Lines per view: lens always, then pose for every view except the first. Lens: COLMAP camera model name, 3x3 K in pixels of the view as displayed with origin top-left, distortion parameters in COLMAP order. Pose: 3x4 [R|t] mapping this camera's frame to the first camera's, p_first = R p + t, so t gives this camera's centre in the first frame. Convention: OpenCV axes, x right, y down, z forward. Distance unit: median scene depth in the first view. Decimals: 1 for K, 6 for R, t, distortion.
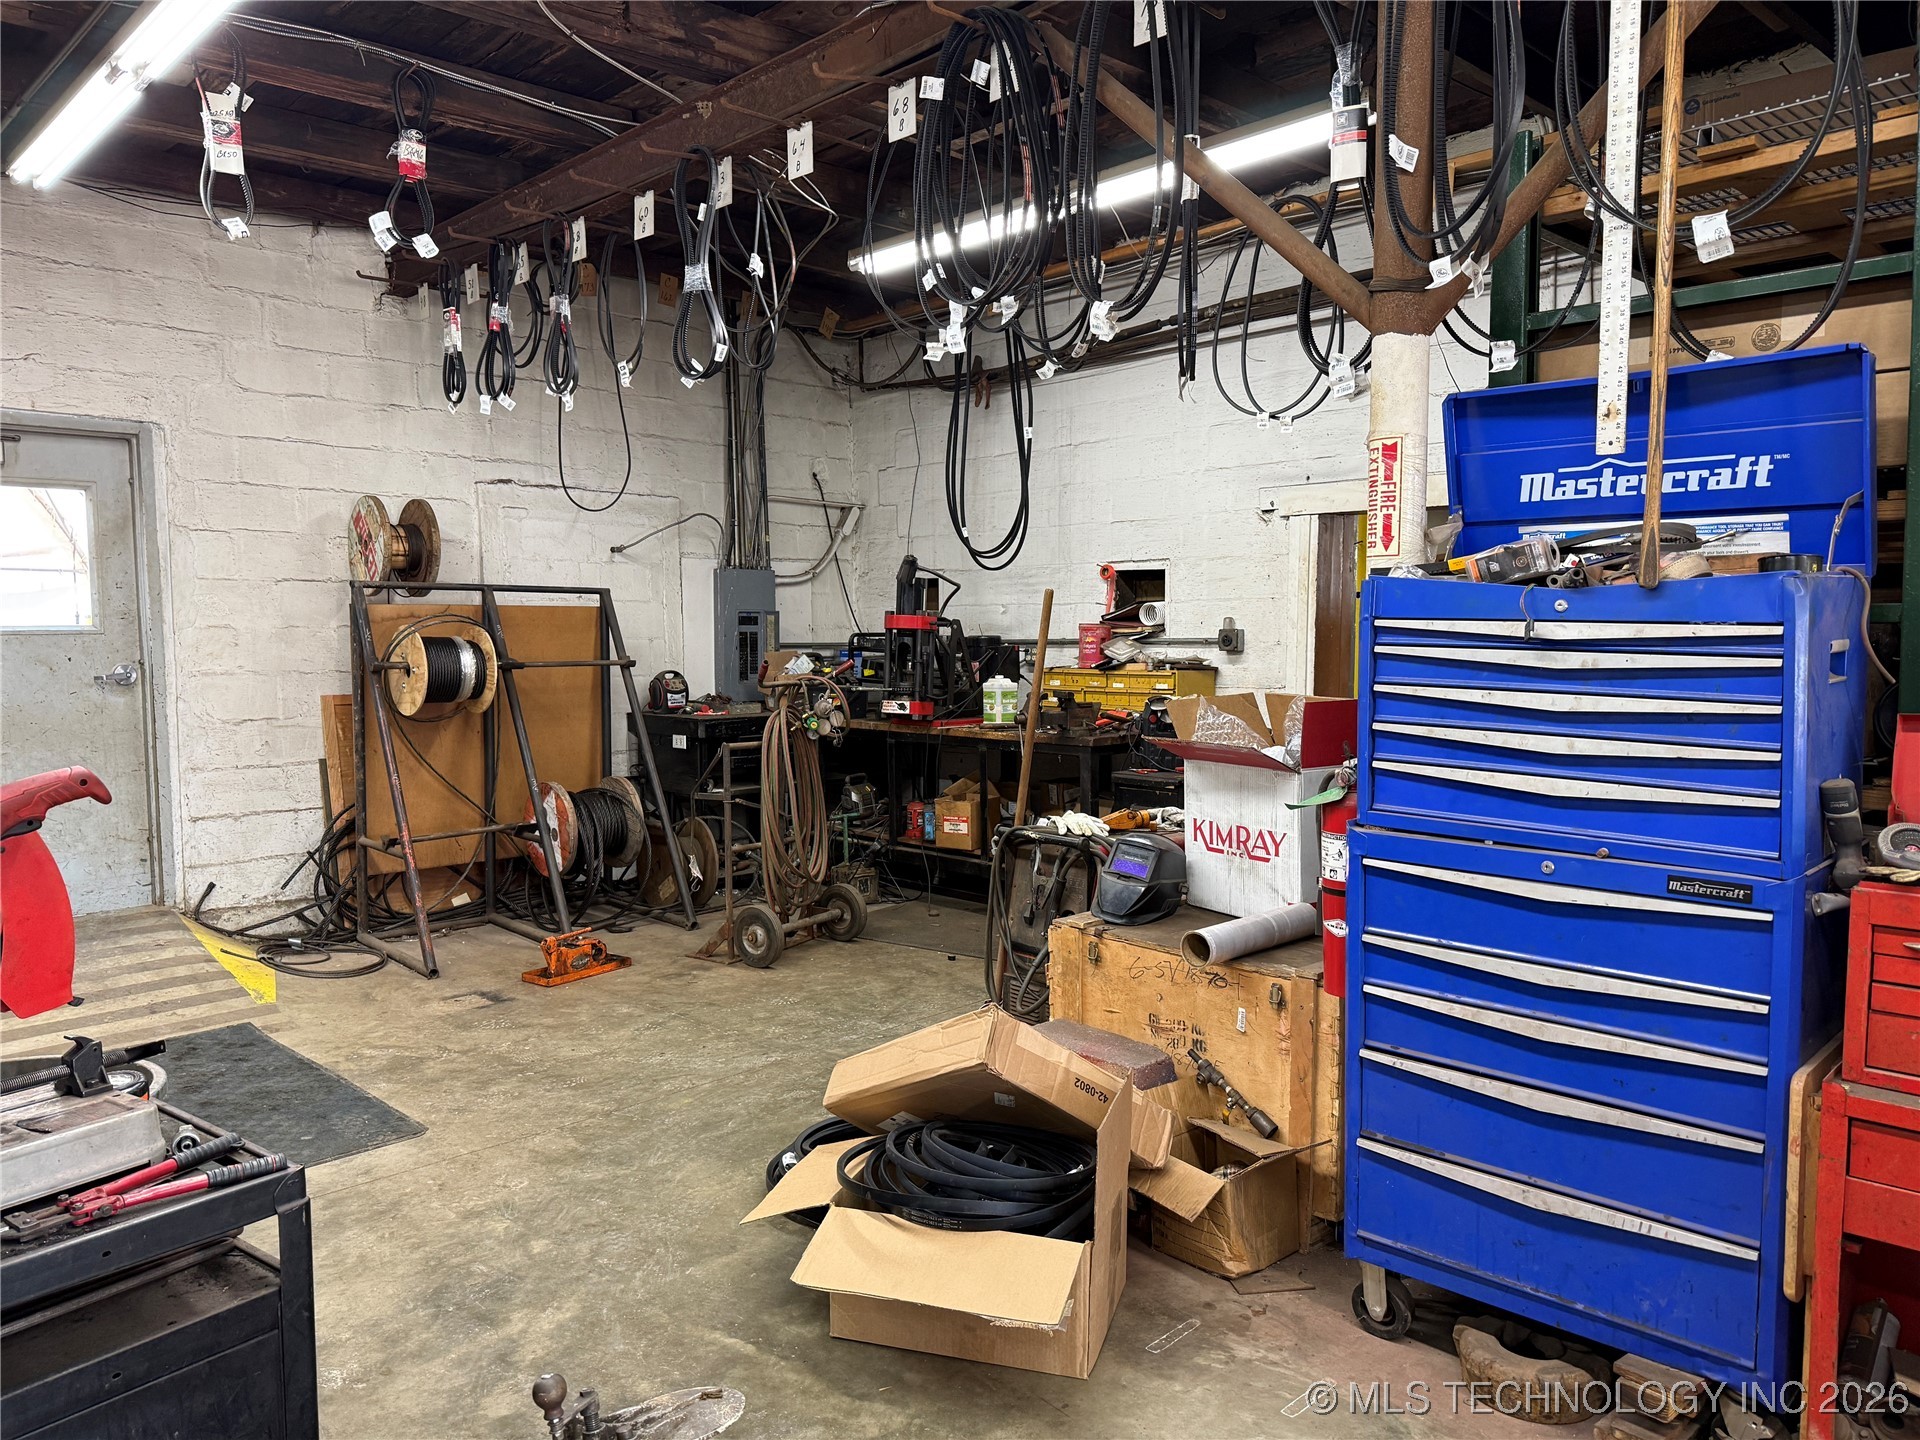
lens RADIAL K [[1350.6, 0, 958.3], [0, 1350.6, 717.3], [0, 0, 1]] dist [0.081688, -0.092093]
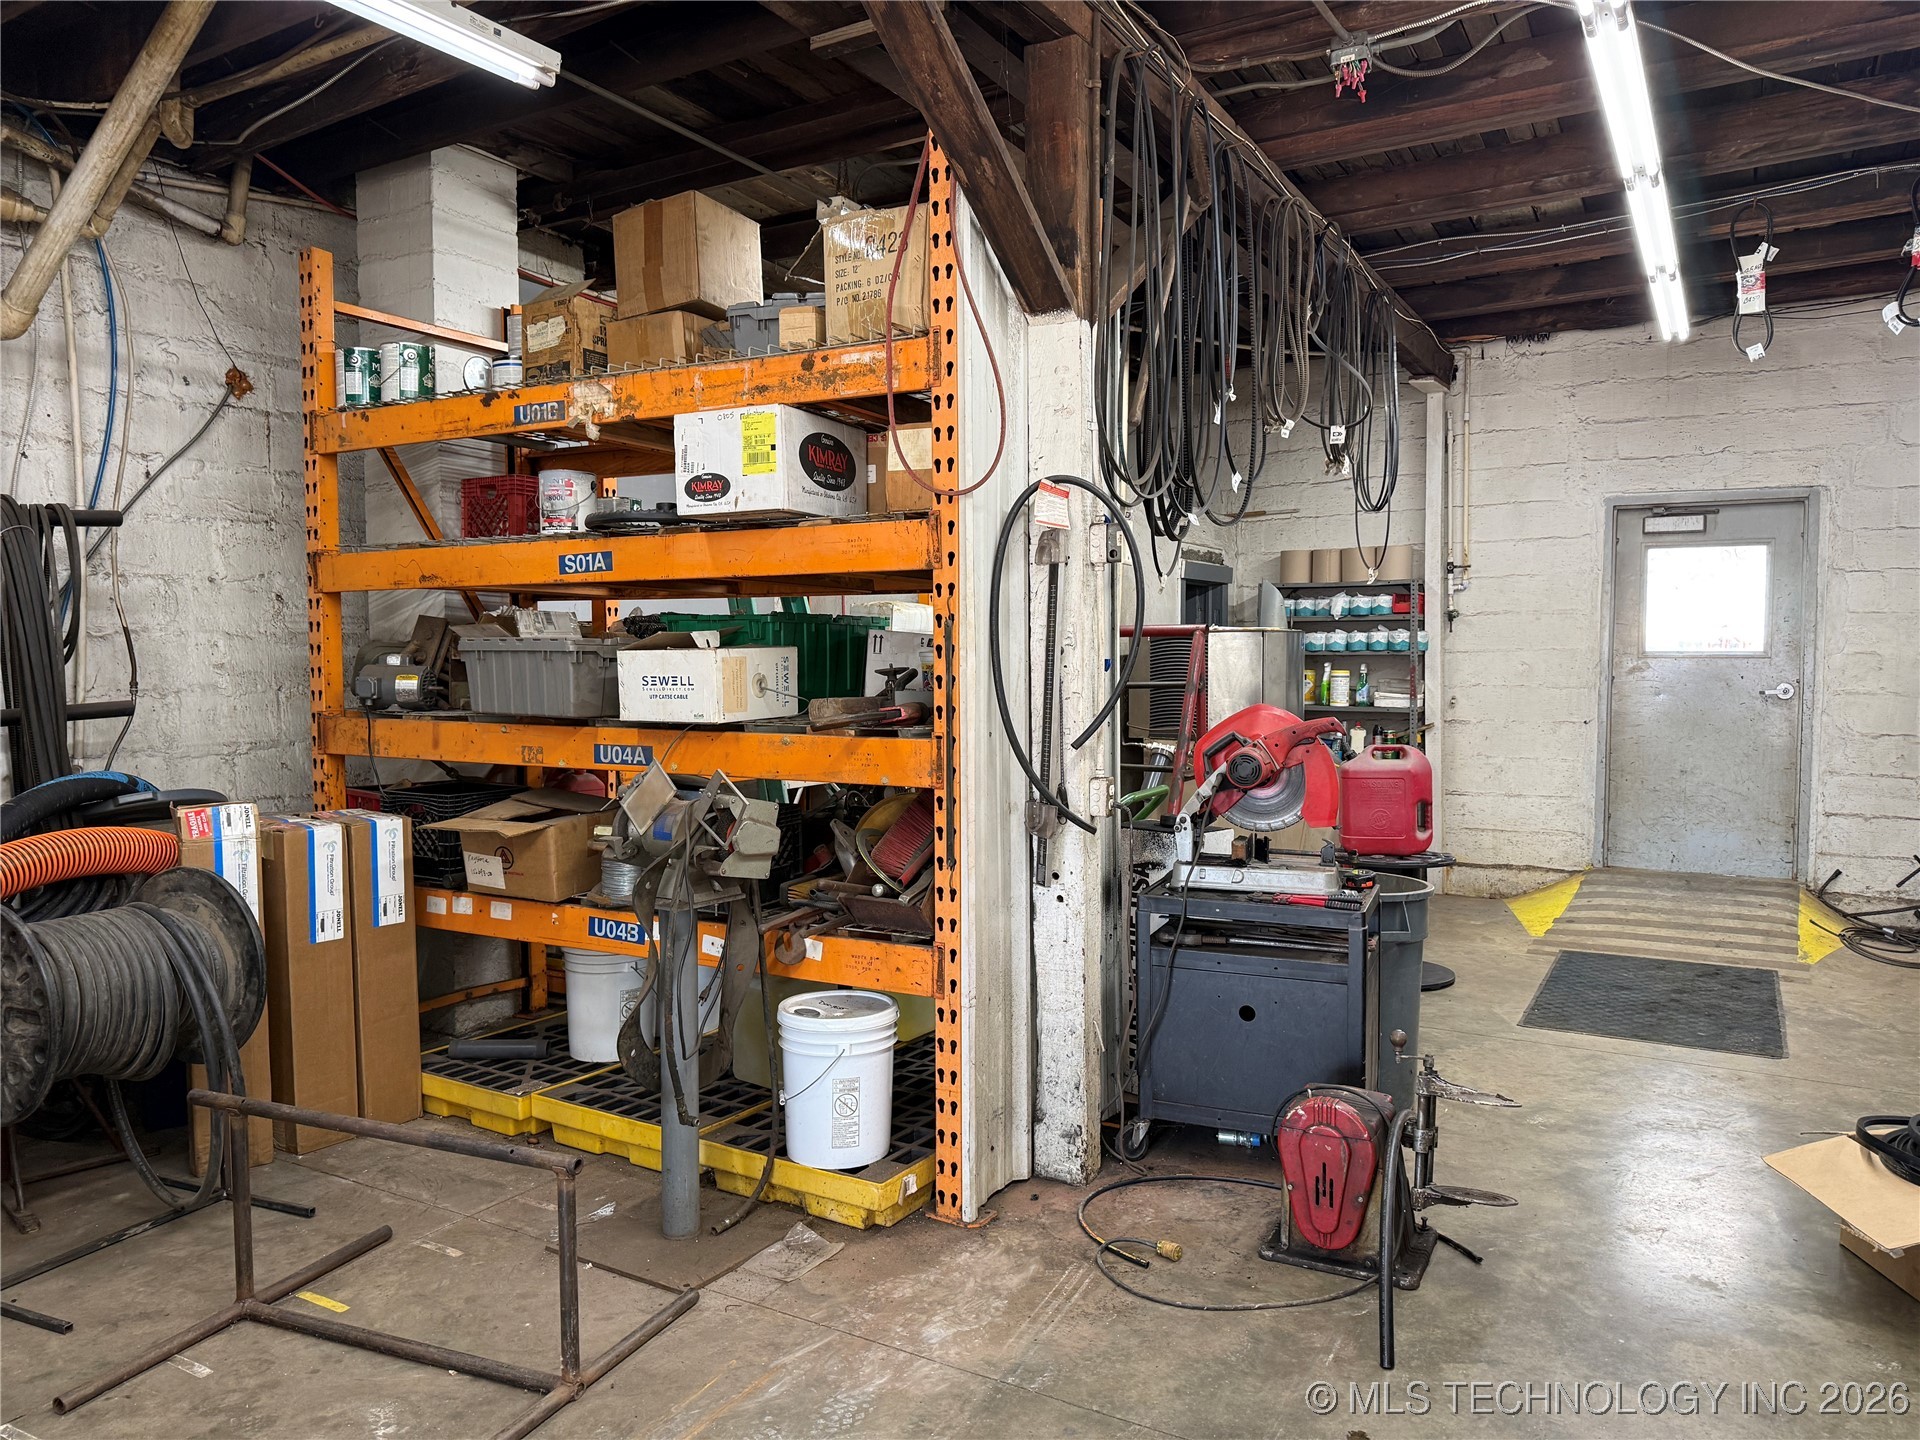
lens RADIAL K [[1350.6, 0, 959.6], [0, 1350.6, 723.3], [0, 0, 1]] dist [0.081688, -0.092093]
pose [[0.261594, 0.058155, -0.963424, 0.396082], [-0.070440, 0.996672, 0.041035, -0.000227], [0.962604, 0.057129, 0.264820, -0.046844]]
